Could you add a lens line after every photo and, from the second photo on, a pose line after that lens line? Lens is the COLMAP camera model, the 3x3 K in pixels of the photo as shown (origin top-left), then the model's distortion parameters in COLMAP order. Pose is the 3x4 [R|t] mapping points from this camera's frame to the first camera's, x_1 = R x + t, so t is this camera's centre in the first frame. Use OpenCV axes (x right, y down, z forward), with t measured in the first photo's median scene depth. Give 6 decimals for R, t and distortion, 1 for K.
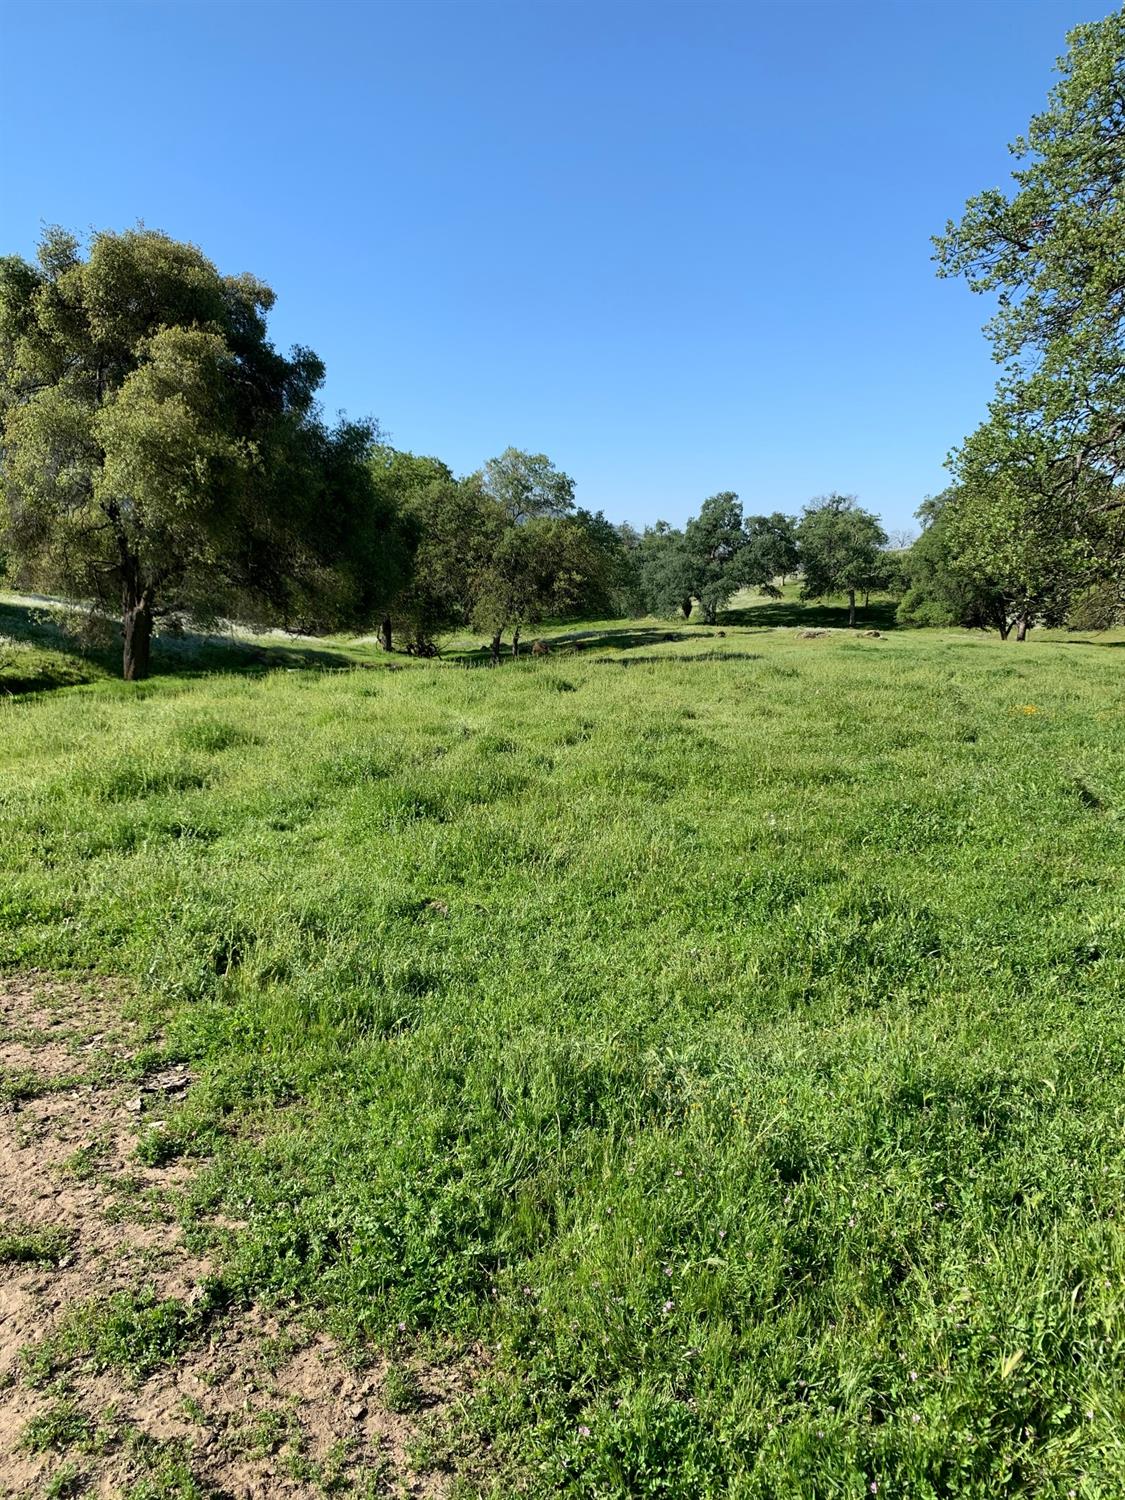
lens RADIAL K [[1135.3, 0, 555.8], [0, 1135.3, 754.5], [0, 0, 1]] dist [0.006321, 0.000003]
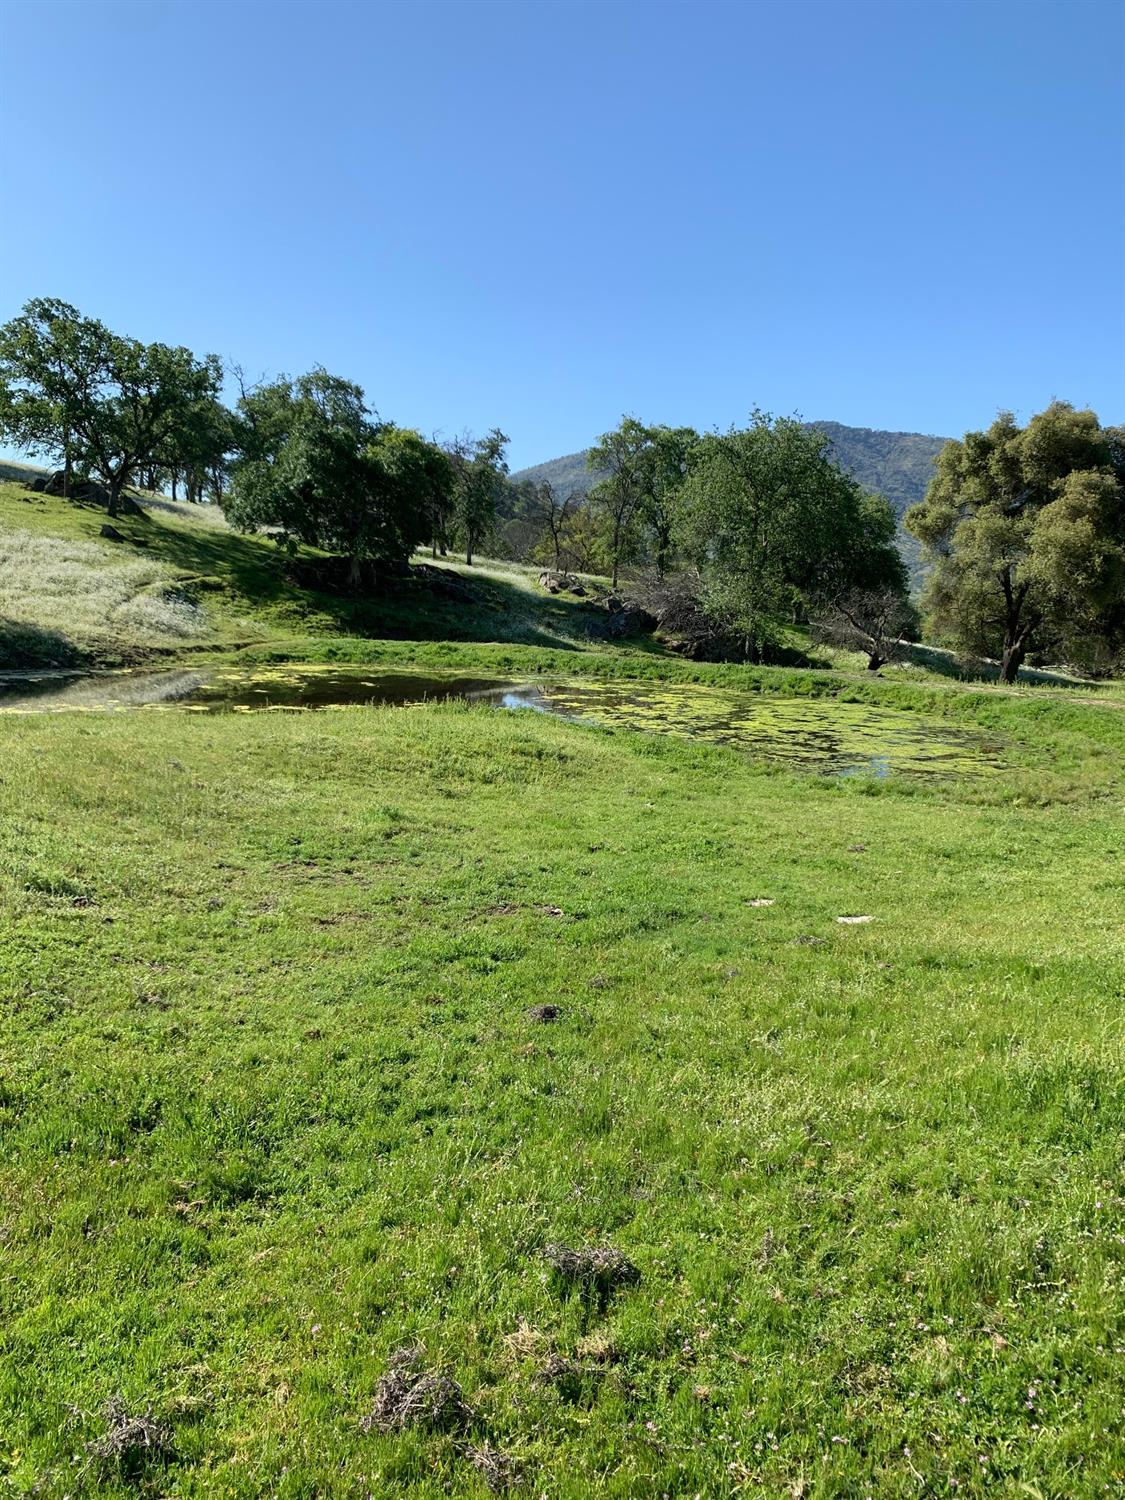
lens RADIAL K [[1135.3, 0, 563.0], [0, 1135.3, 745.6], [0, 0, 1]] dist [0.006321, 0.000003]
pose [[0.818311, 0.092517, -0.567281, 0.001706], [-0.119744, 0.992746, -0.010828, 0.024829], [0.562164, 0.076789, 0.823453, -0.157984]]
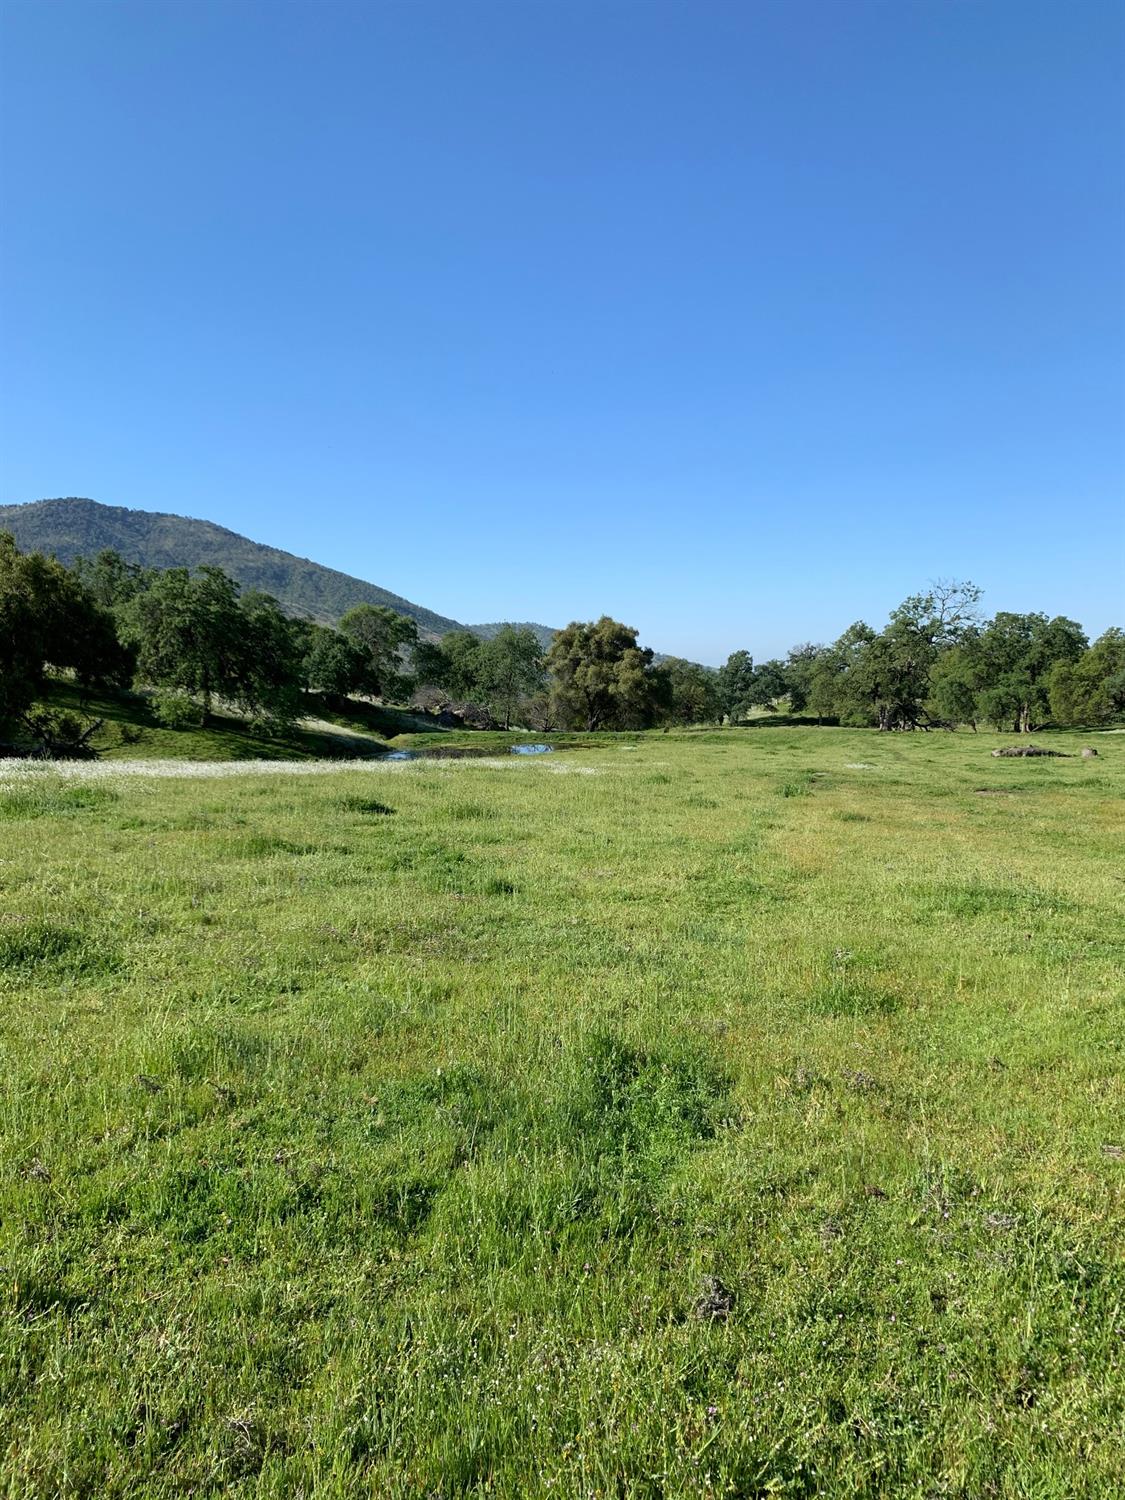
lens RADIAL K [[1135.3, 0, 568.1], [0, 1135.3, 746.1], [0, 0, 1]] dist [0.006321, 0.000003]
pose [[0.999700, -0.016852, 0.017749, -0.144370], [0.018670, 0.993998, -0.107789, 0.088779], [-0.015826, 0.108089, 0.994015, -0.671458]]
